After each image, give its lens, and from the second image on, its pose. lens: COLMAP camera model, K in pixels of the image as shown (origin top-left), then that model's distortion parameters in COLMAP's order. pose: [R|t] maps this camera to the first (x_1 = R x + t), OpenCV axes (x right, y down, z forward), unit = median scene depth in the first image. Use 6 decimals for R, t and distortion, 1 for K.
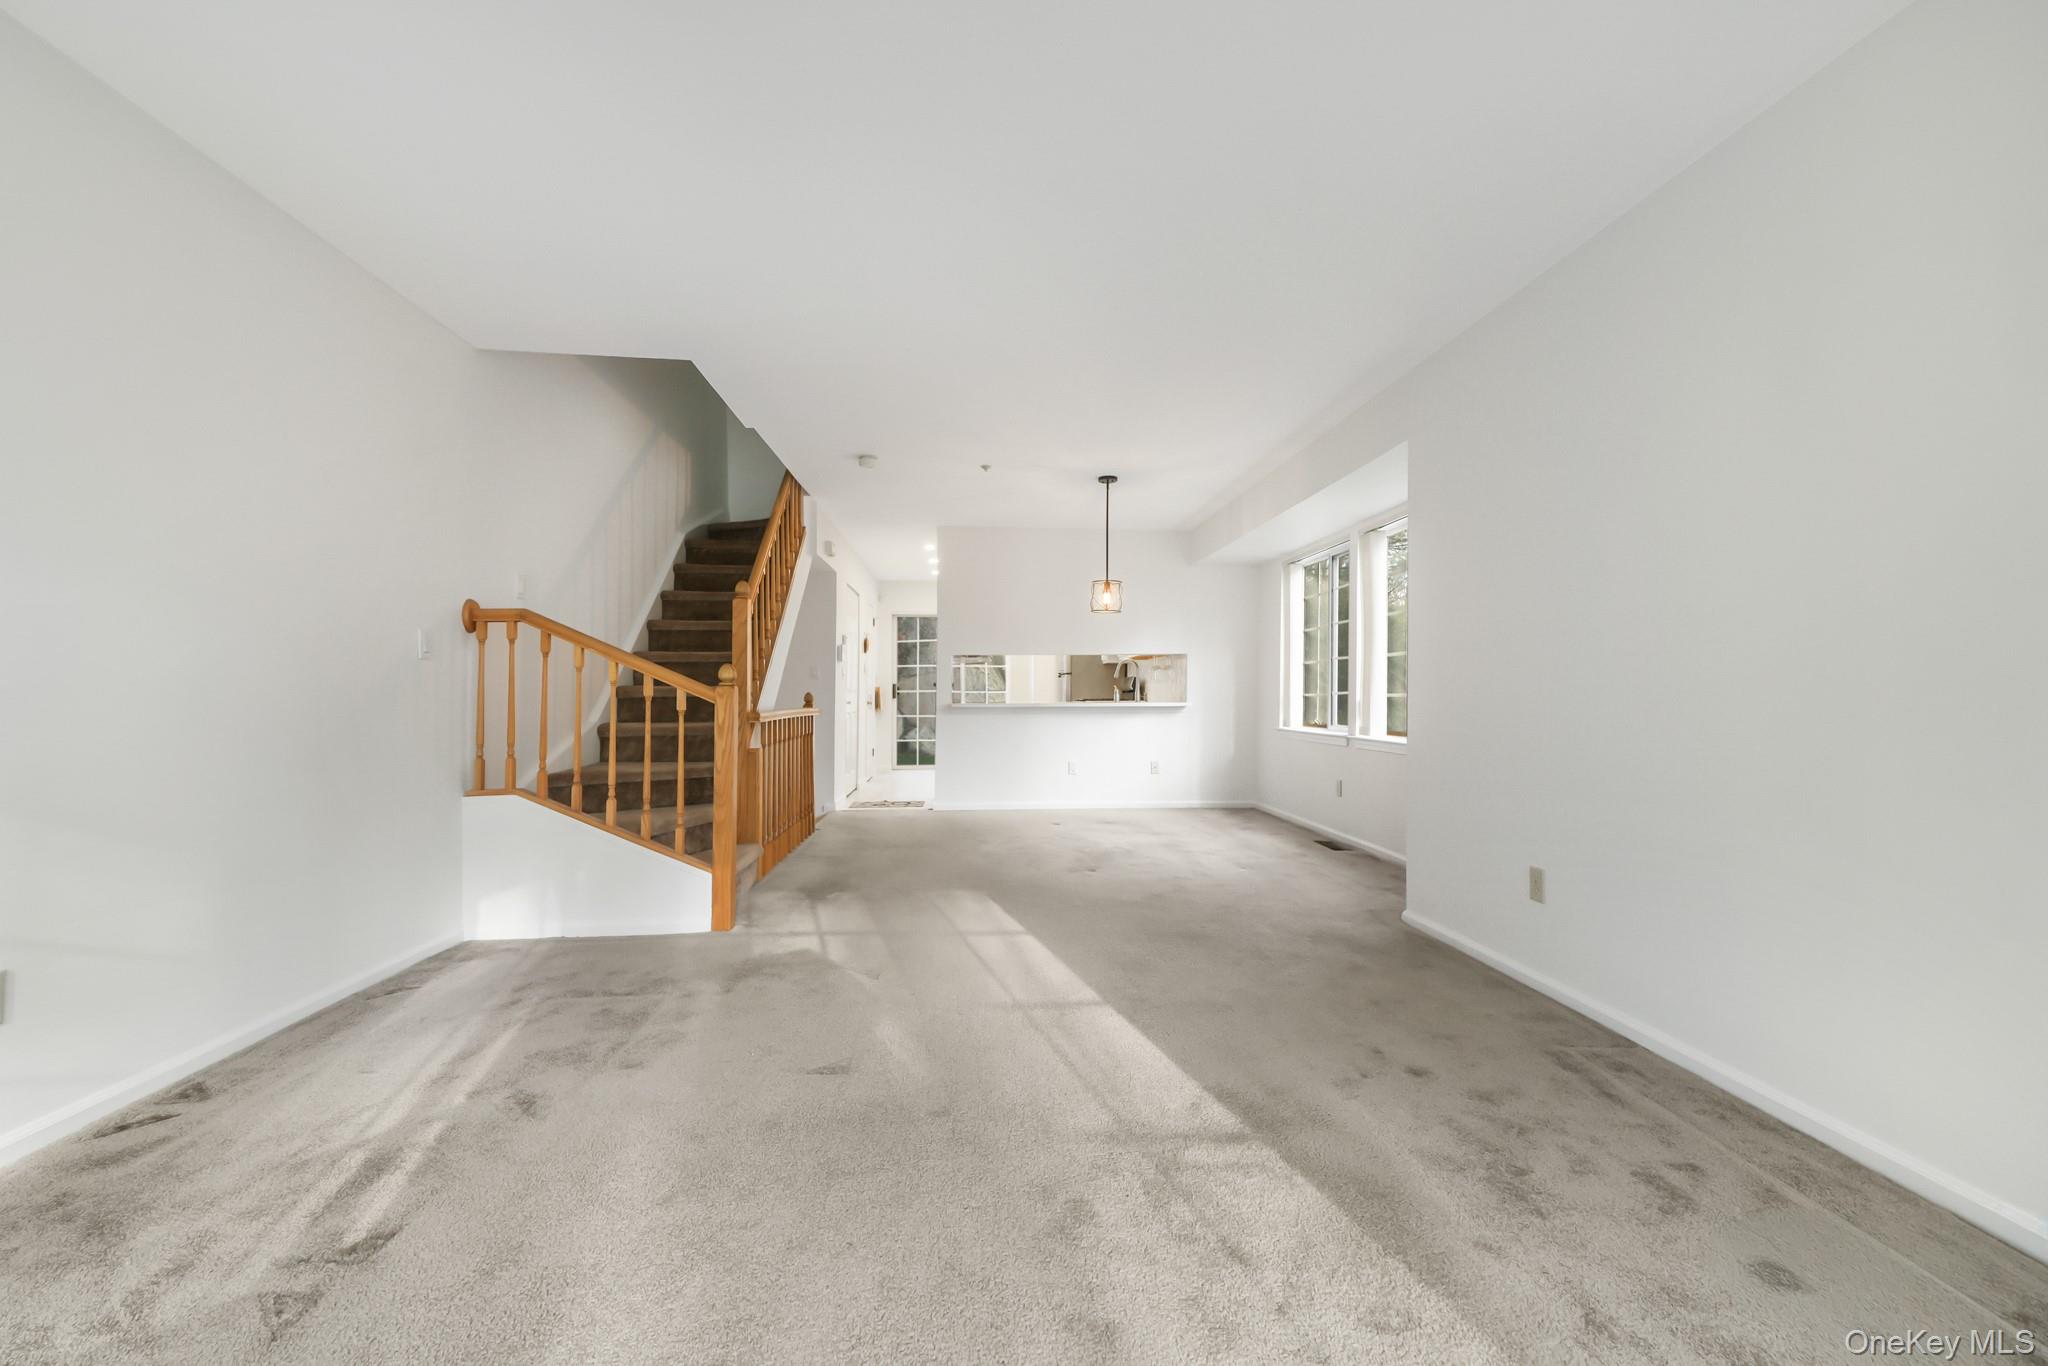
lens RADIAL K [[852.5, 0, 1015.4], [0, 852.5, 687.9], [0, 0, 1]] dist [0.047599, -0.000124]
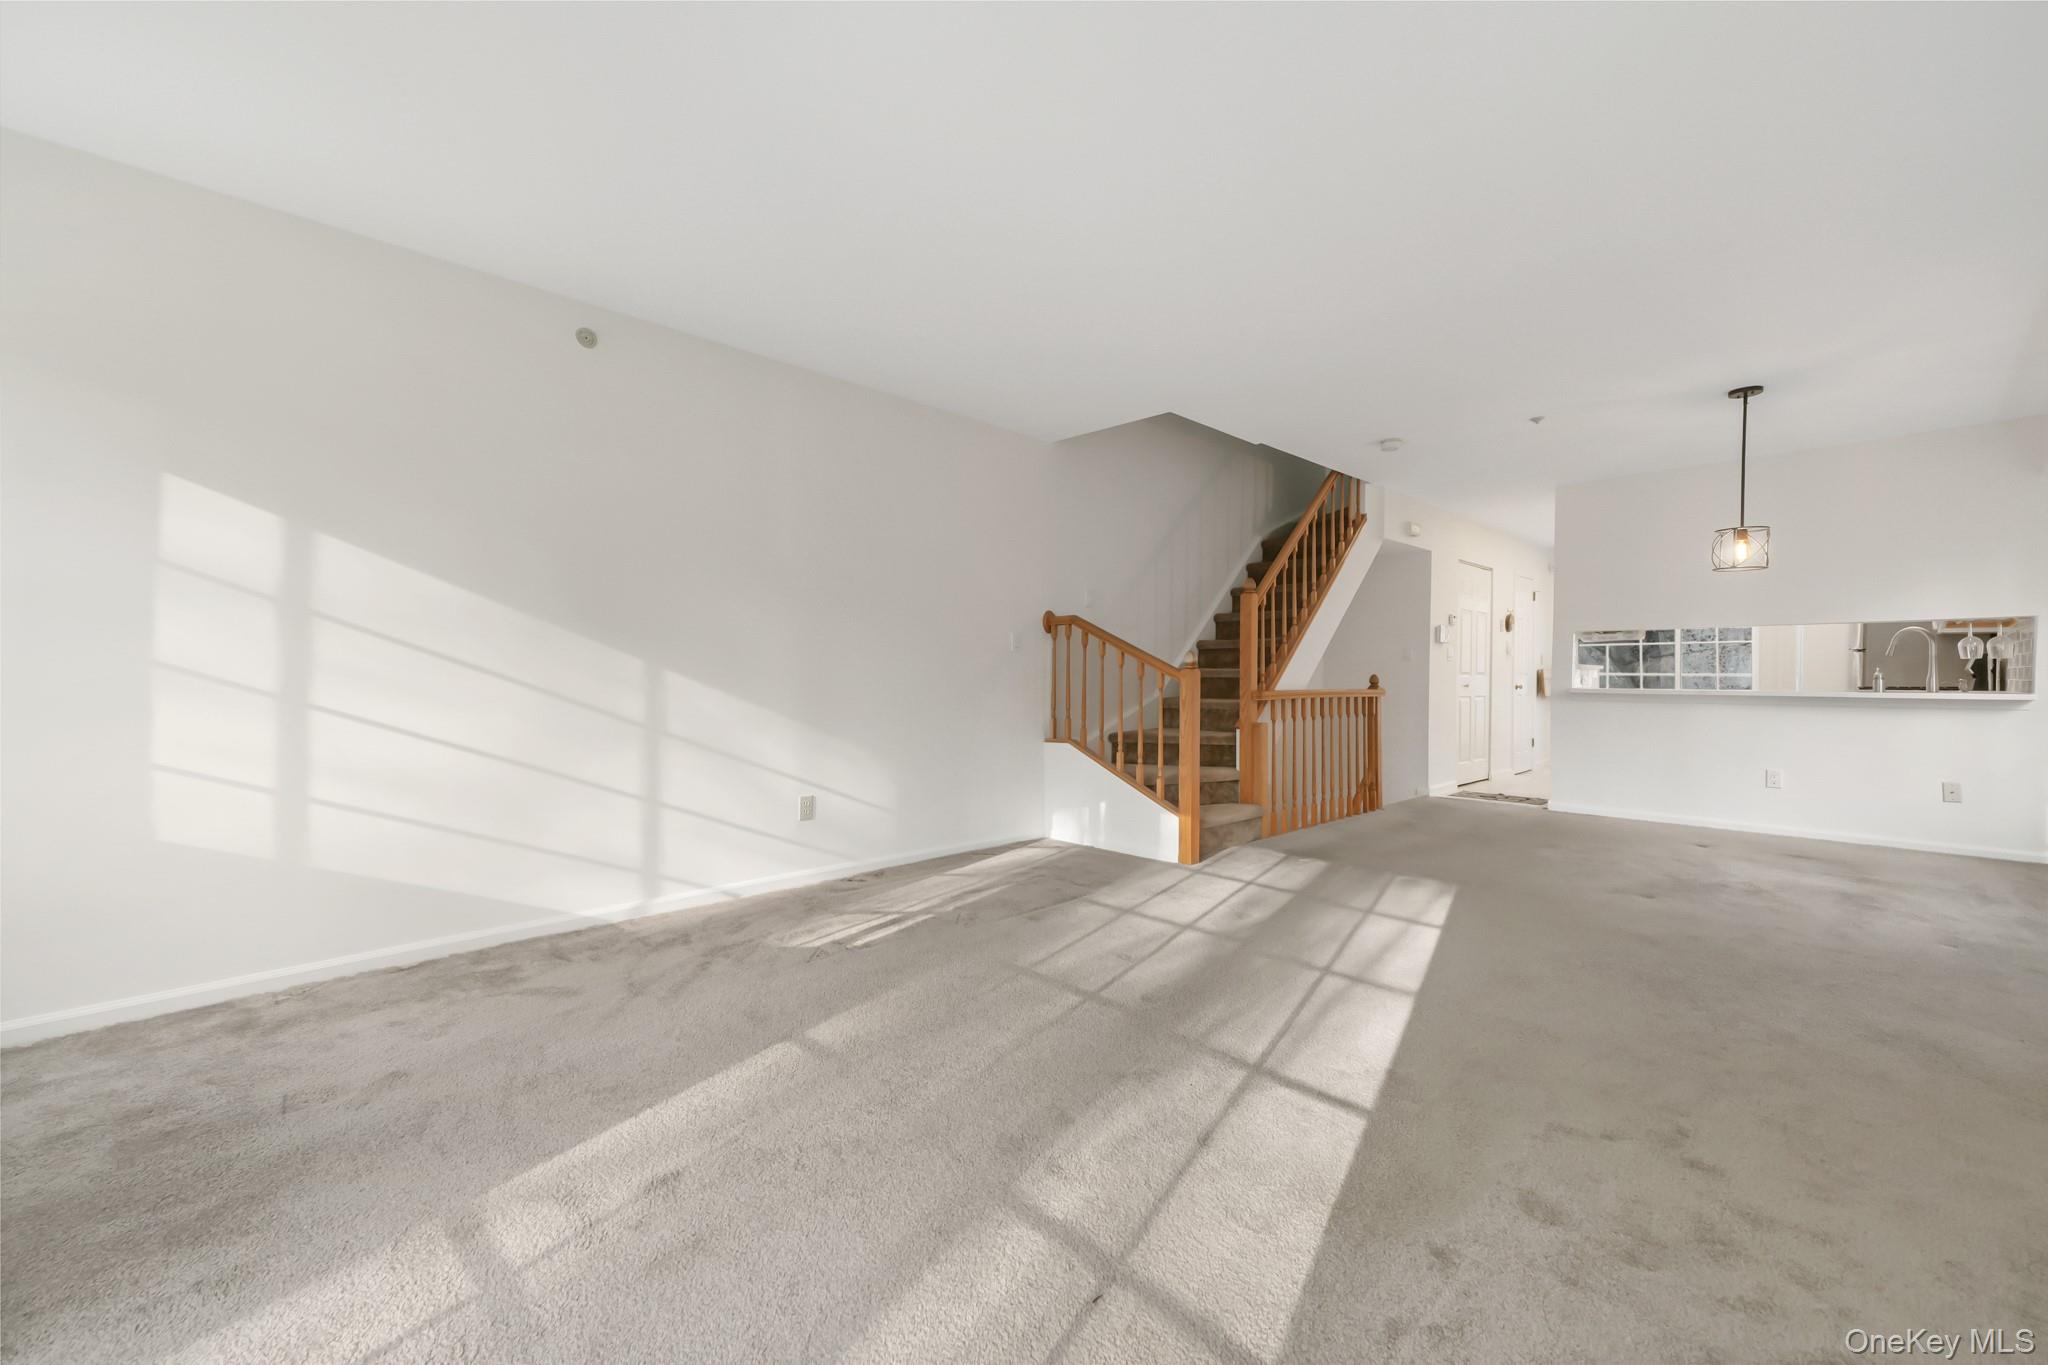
lens RADIAL K [[852.5, 0, 1015.4], [0, 852.5, 687.4], [0, 0, 1]] dist [0.047599, -0.000124]
pose [[0.637884, 0.017421, -0.769935, 0.455123], [-0.001637, 0.999773, 0.021265, -0.001580], [0.770131, -0.012304, 0.637767, 0.018494]]
